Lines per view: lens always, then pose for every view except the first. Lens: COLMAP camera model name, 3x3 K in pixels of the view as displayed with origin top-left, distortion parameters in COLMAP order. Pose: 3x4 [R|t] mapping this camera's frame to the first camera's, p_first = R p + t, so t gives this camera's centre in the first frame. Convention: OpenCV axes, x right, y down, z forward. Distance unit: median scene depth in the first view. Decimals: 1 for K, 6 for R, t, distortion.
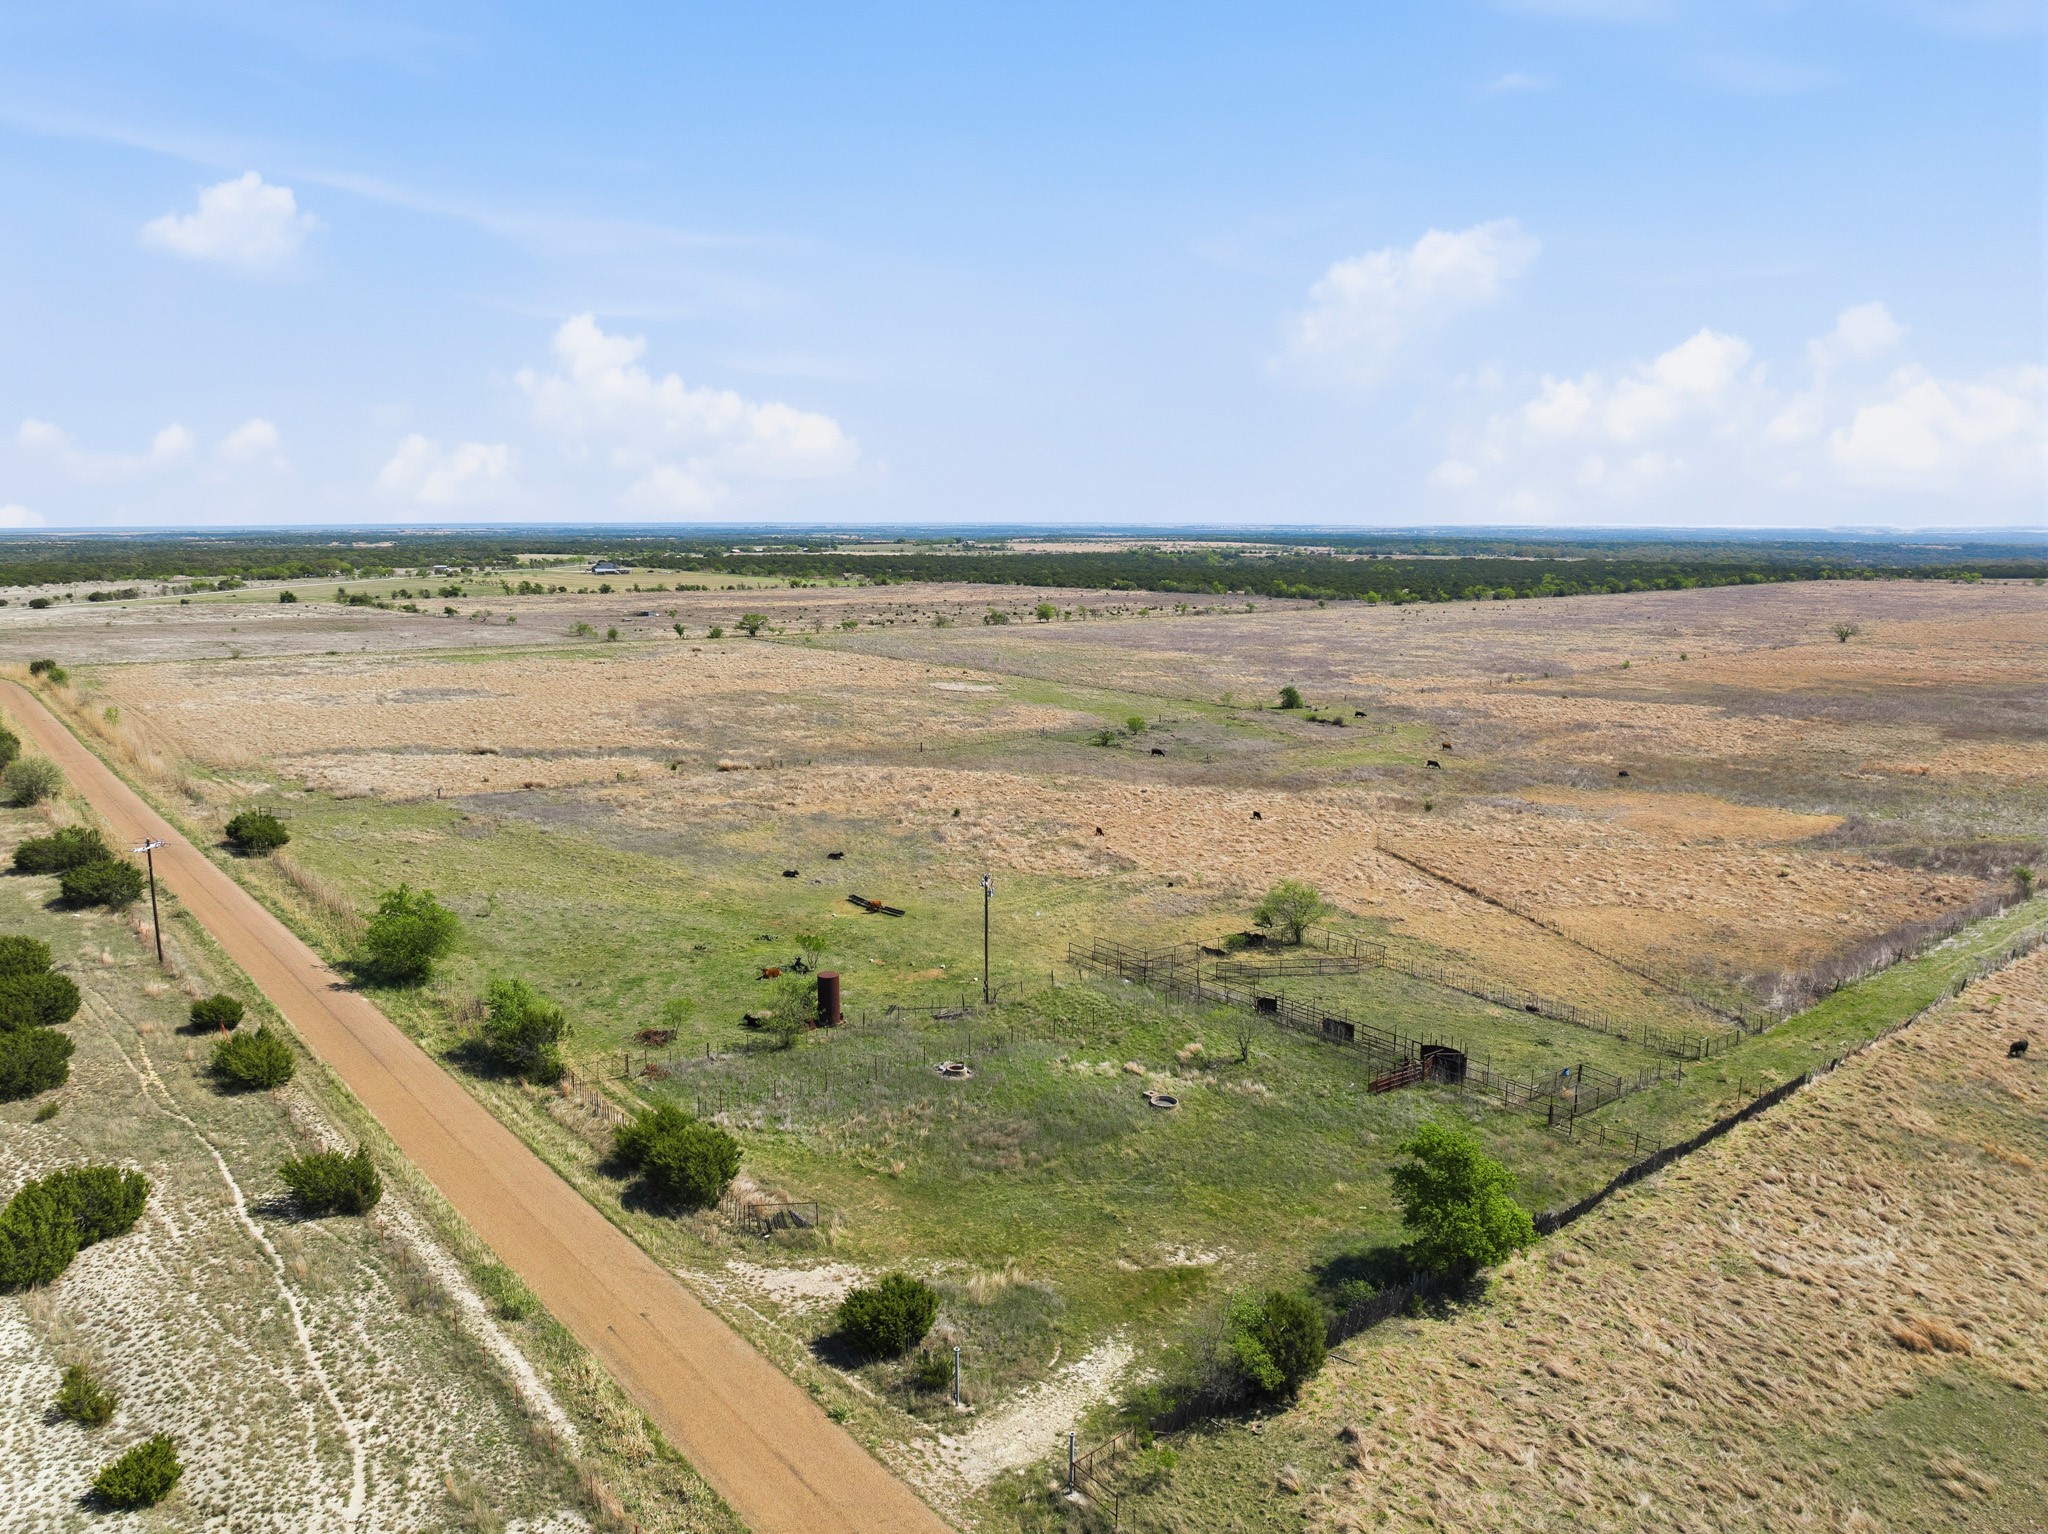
lens RADIAL K [[1445.9, 0, 1028.1], [0, 1445.9, 739.7], [0, 0, 1]] dist [-0.042983, 0.006716]
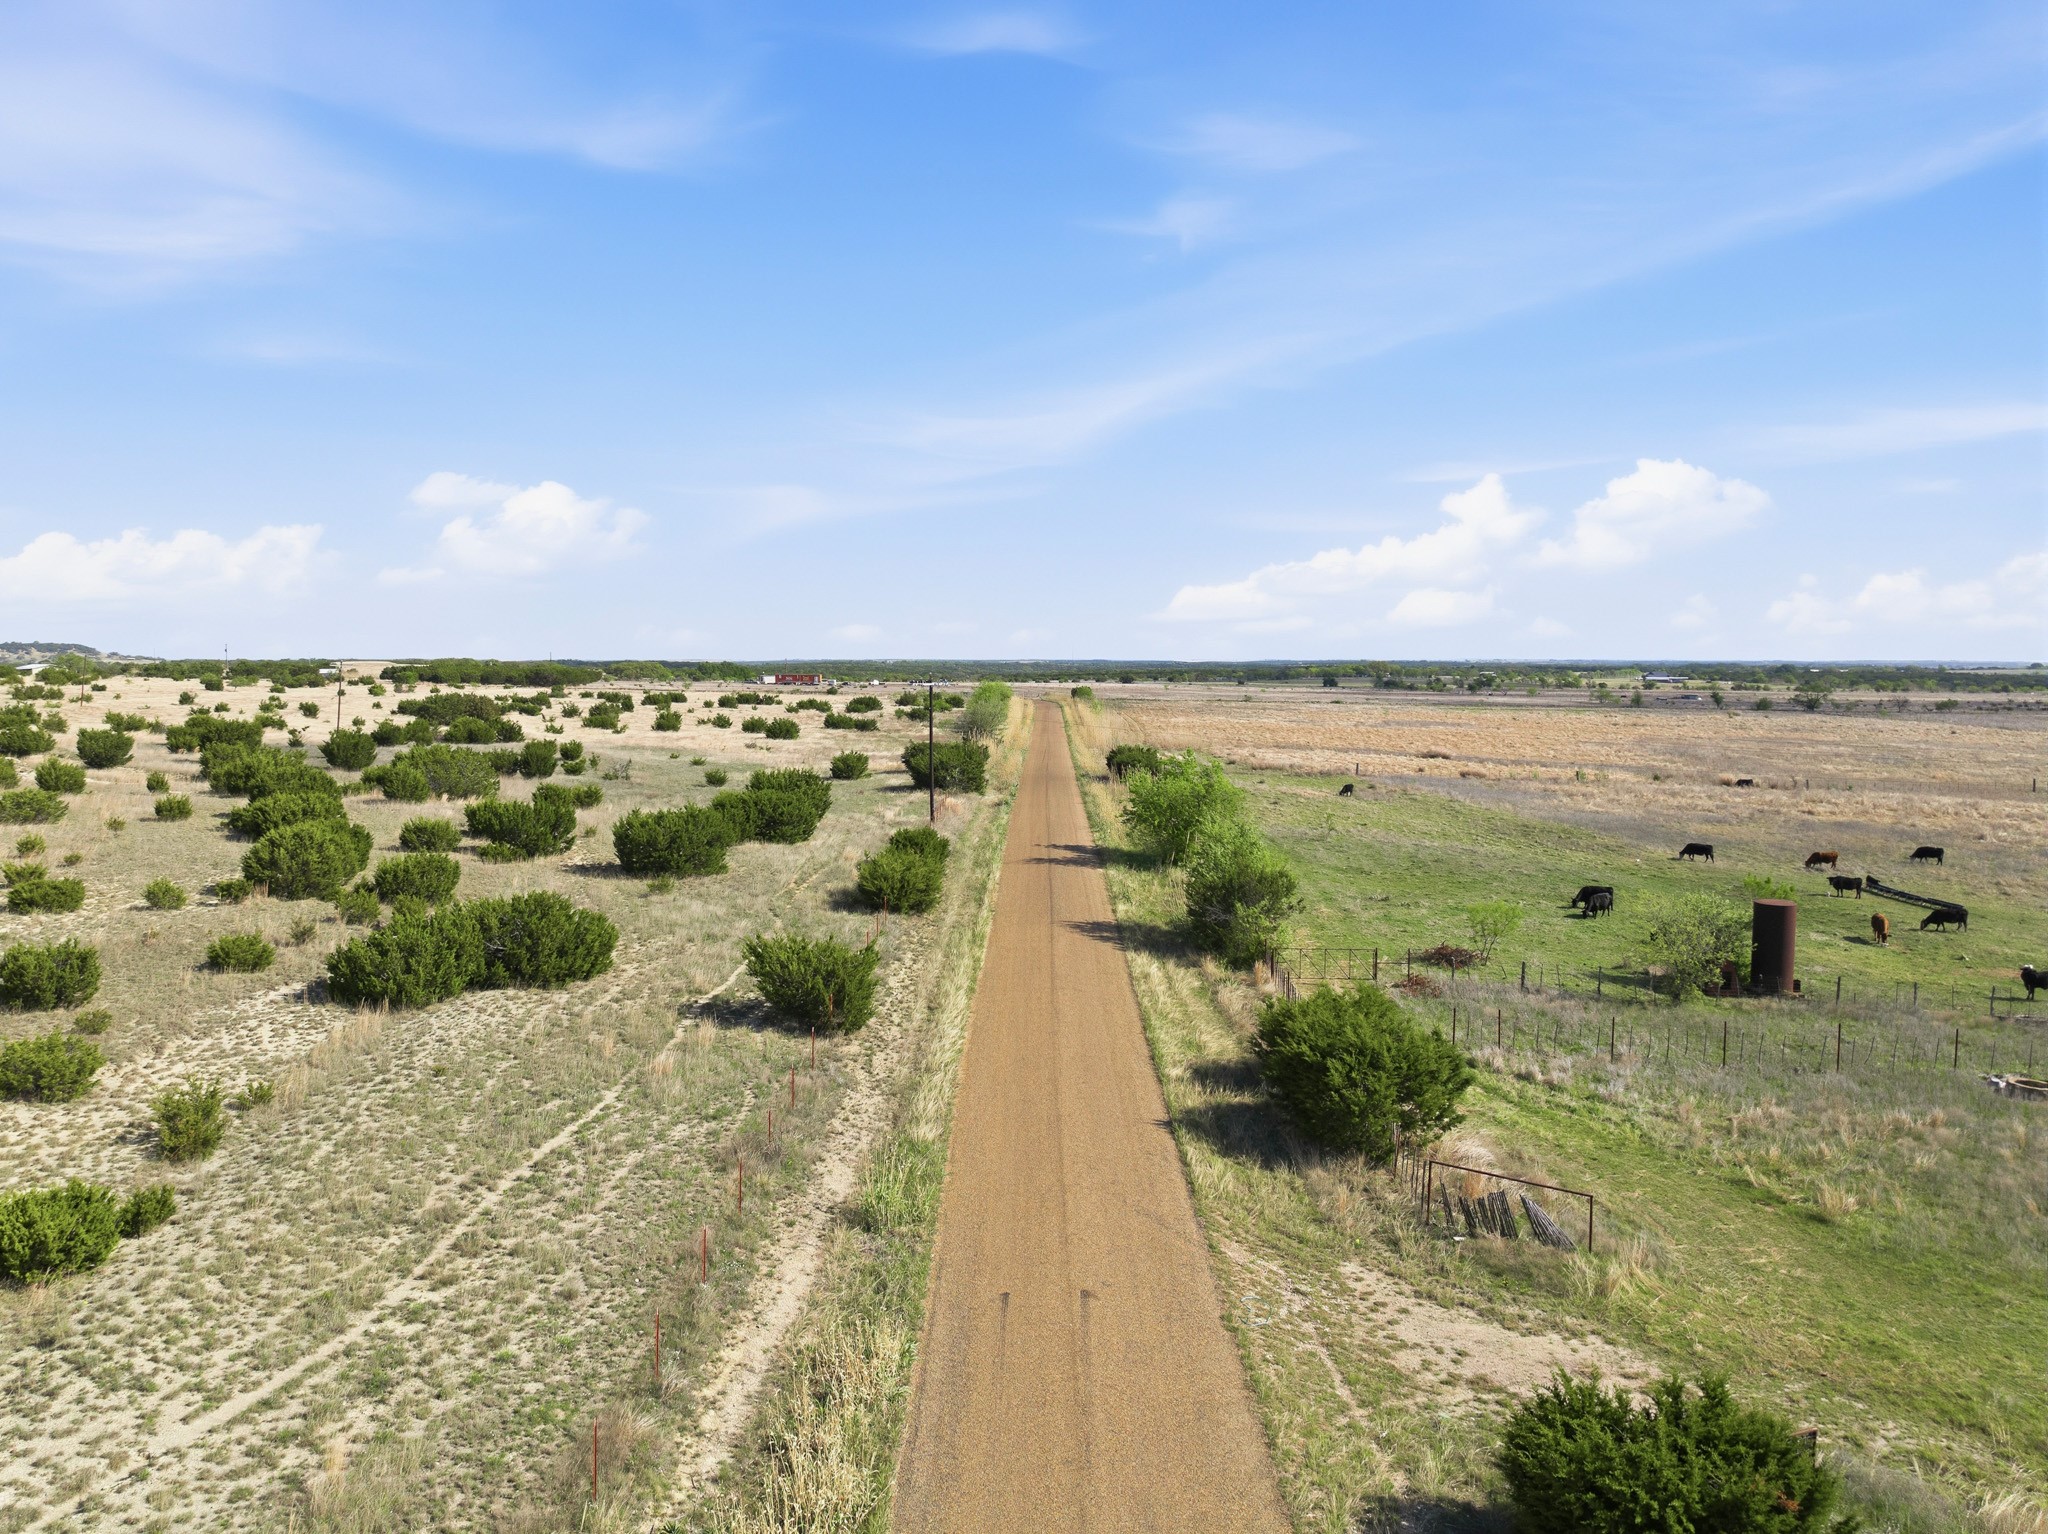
lens RADIAL K [[1445.9, 0, 1028.1], [0, 1445.9, 739.7], [0, 0, 1]] dist [-0.042983, 0.006716]
pose [[0.761348, 0.035296, -0.647381, -0.001486], [-0.095139, 0.993790, -0.057705, 0.070043], [0.641325, 0.105525, 0.759979, 0.171616]]
